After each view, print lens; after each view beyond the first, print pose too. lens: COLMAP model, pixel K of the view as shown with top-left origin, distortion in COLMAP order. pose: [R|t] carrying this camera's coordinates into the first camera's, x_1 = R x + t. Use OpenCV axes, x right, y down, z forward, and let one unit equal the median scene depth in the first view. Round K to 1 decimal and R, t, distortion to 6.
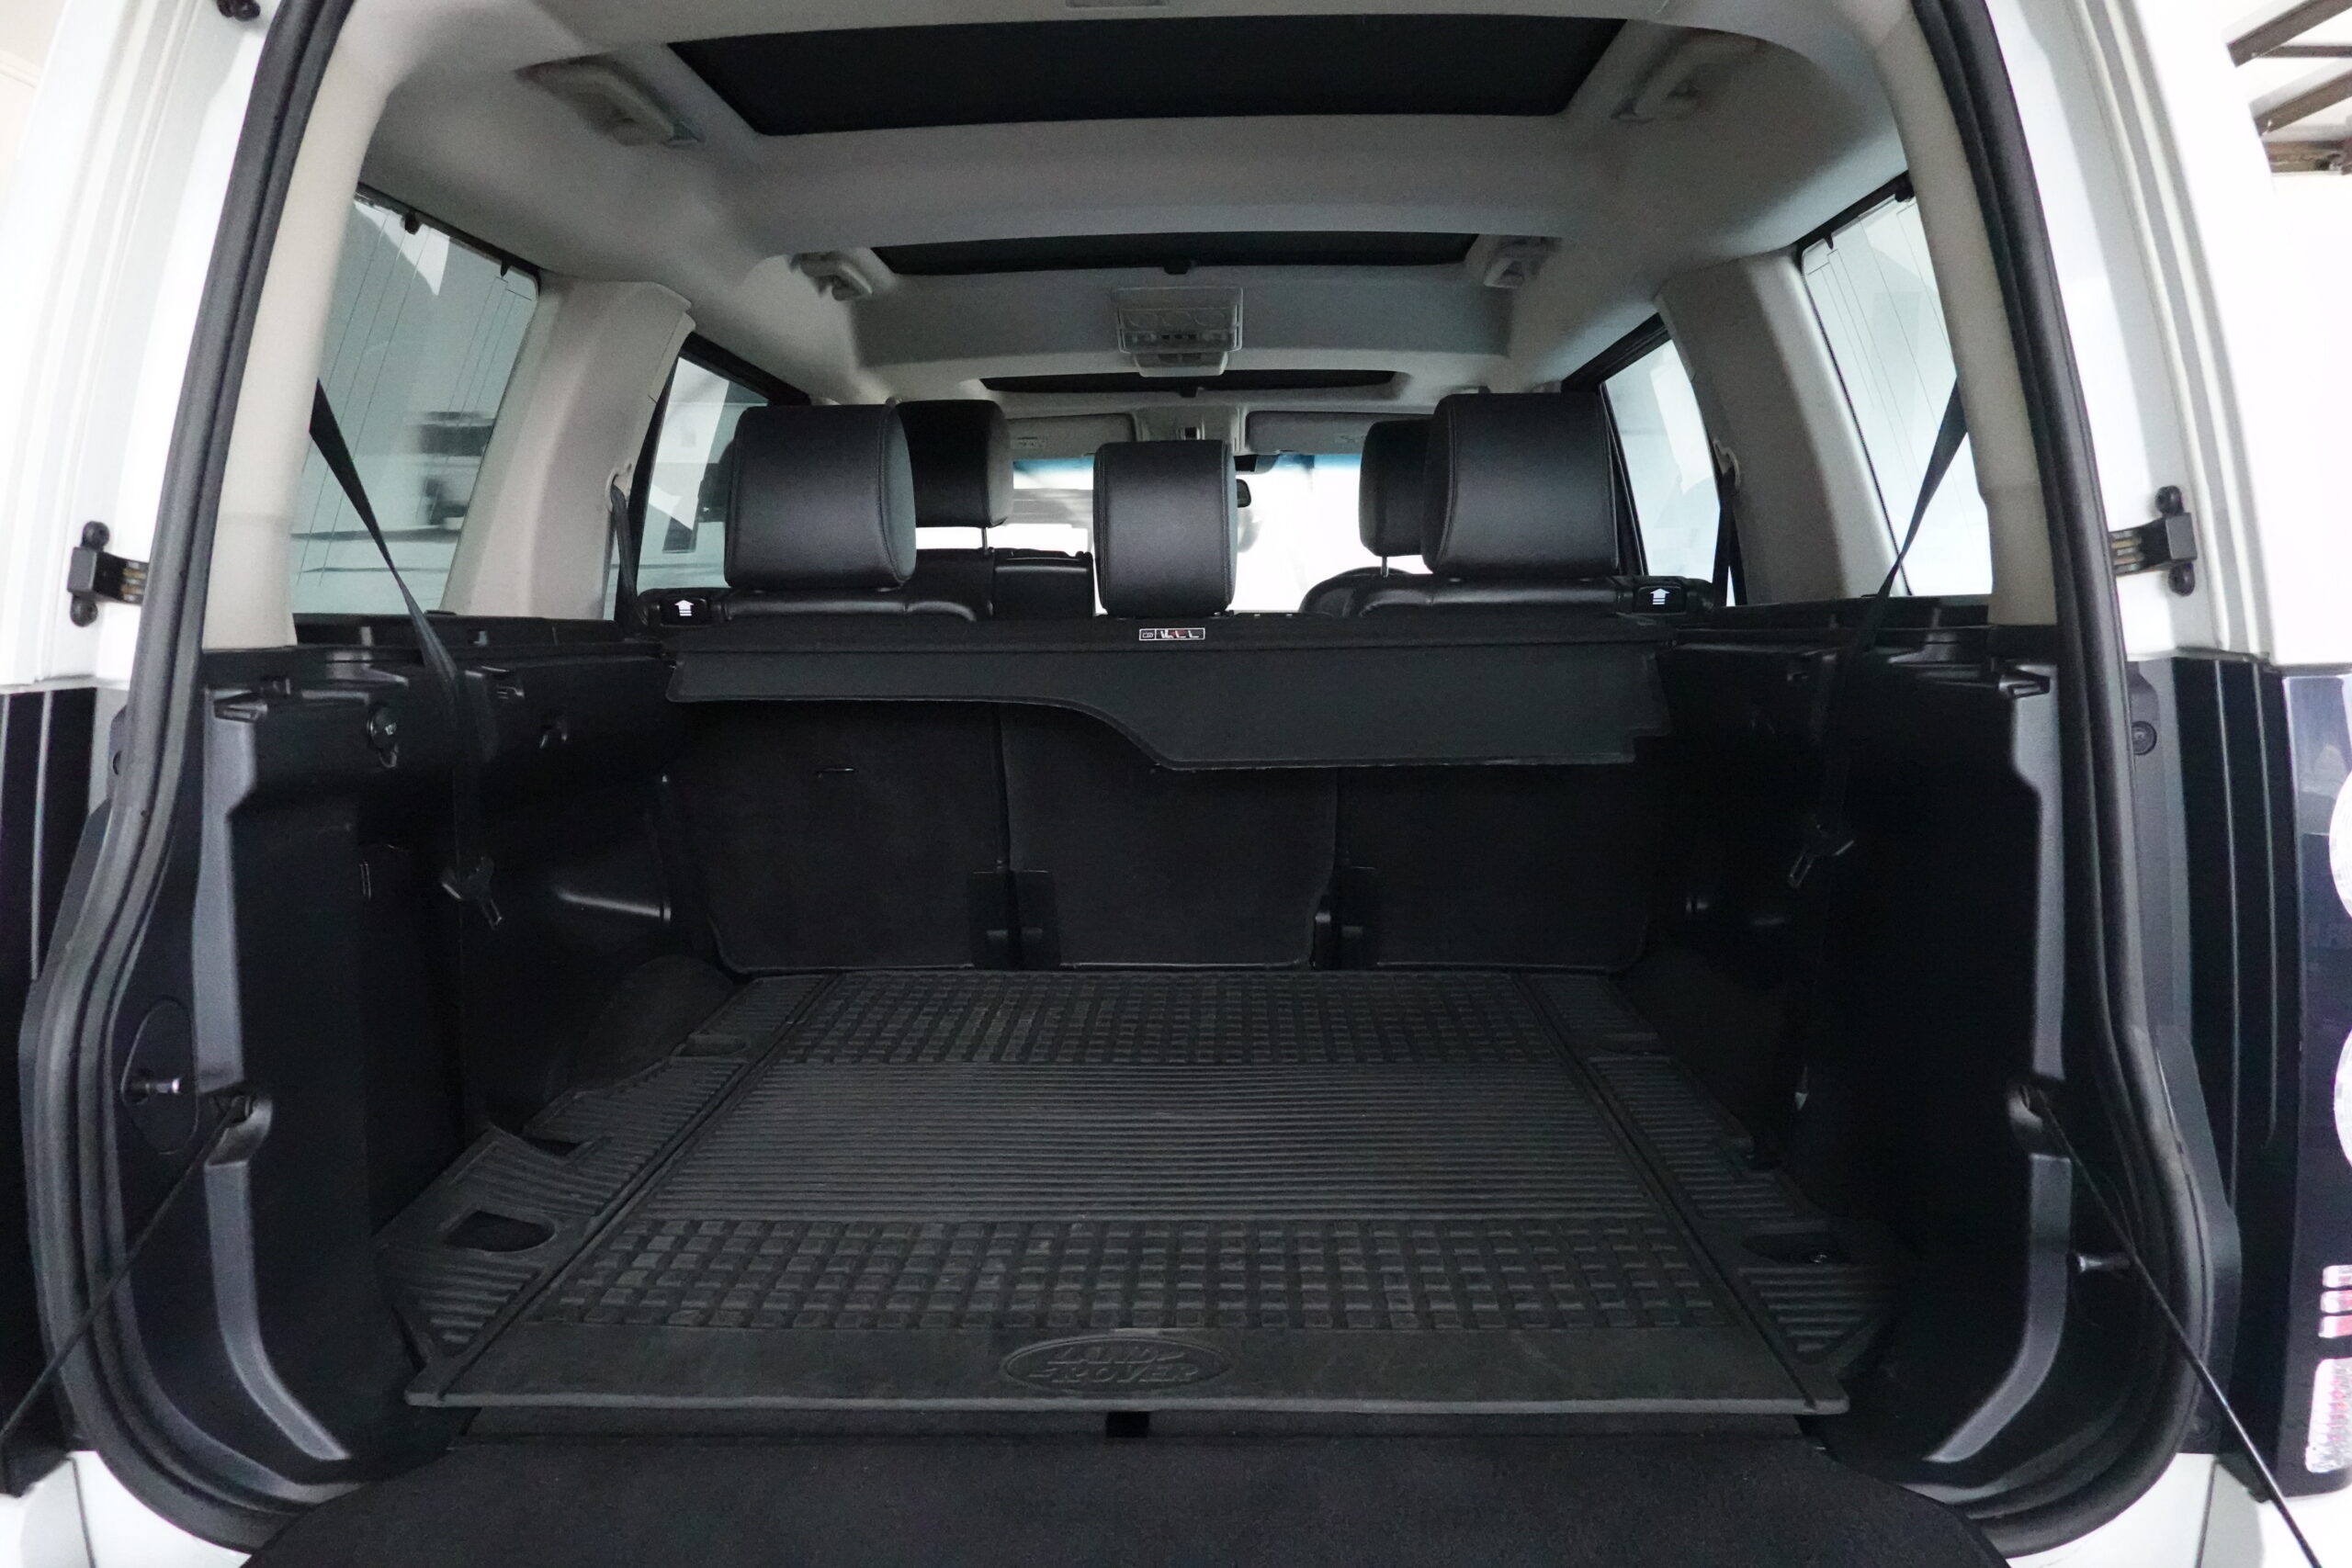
lens RADIAL K [[1564.4, 0, 1174.5], [0, 1564.4, 790.5], [0, 0, 1]] dist [-0.010012, 0.005336]
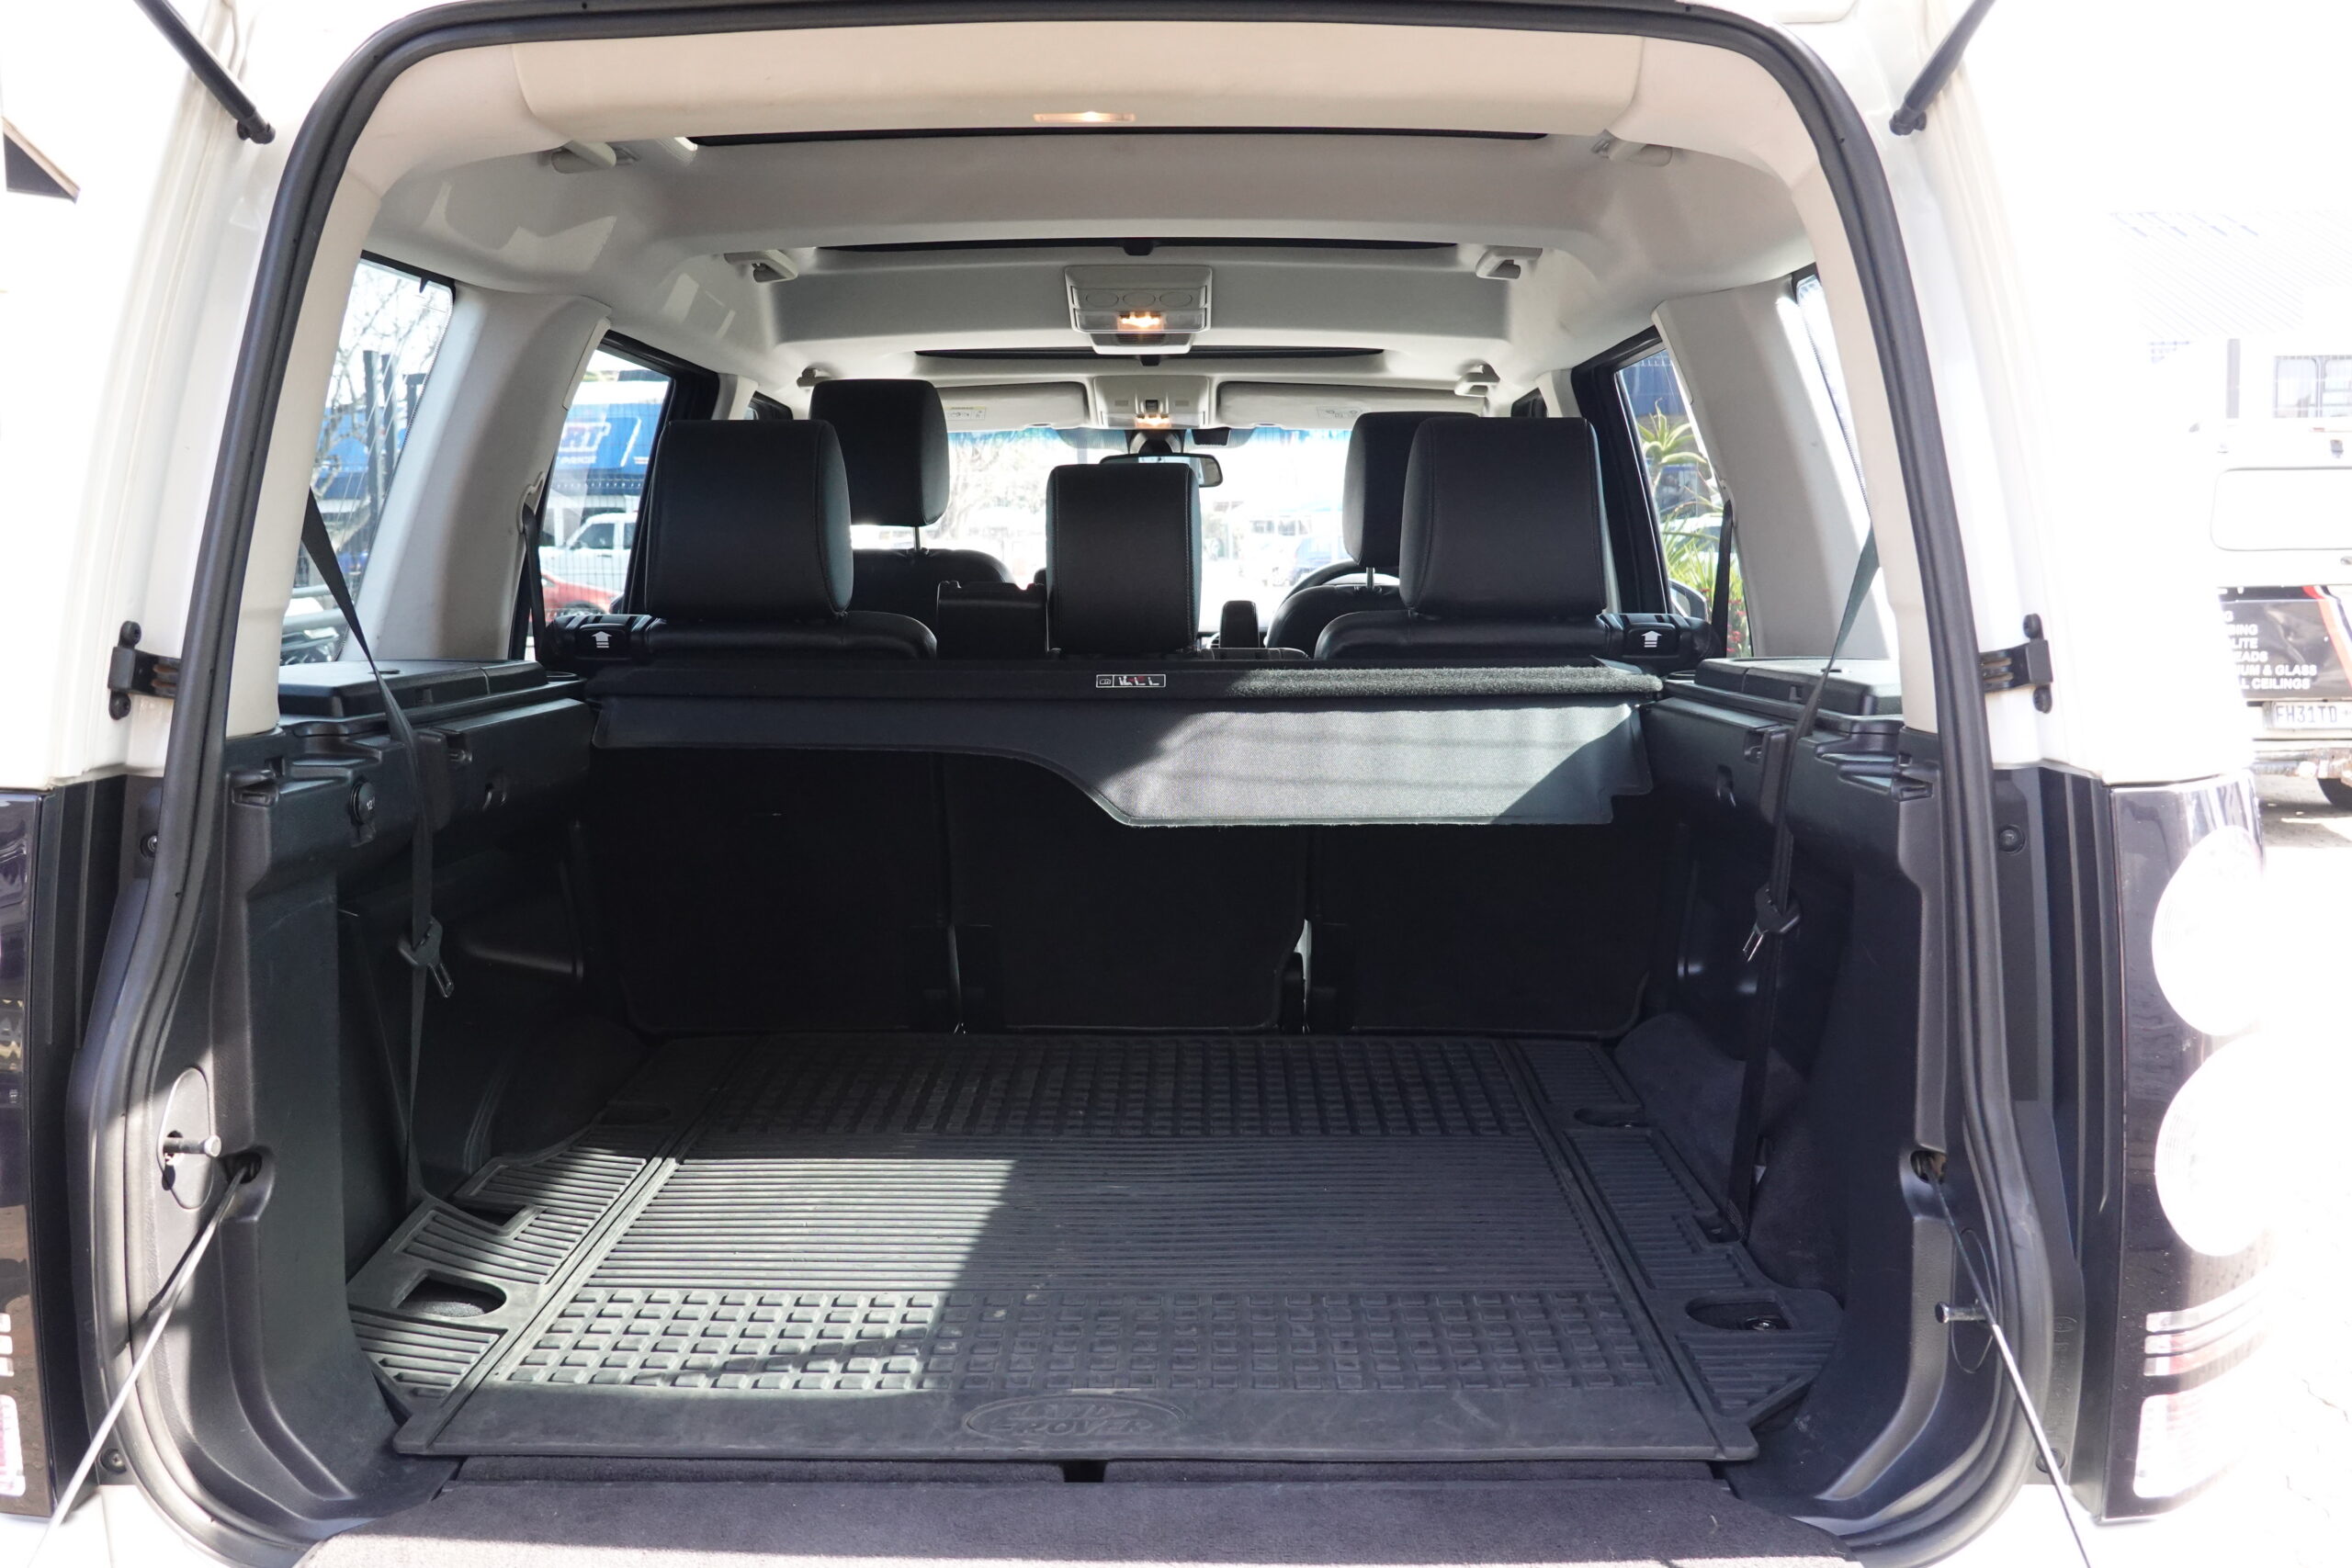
lens RADIAL K [[2042.6, 0, 1173.9], [0, 2042.6, 776.7], [0, 0, 1]] dist [-0.058329, 0.050862]
pose [[0.999704, 0.007967, 0.022985, -0.004497], [-0.007893, 0.999963, -0.003309, -0.054121], [-0.023011, 0.003127, 0.999730, -0.329533]]
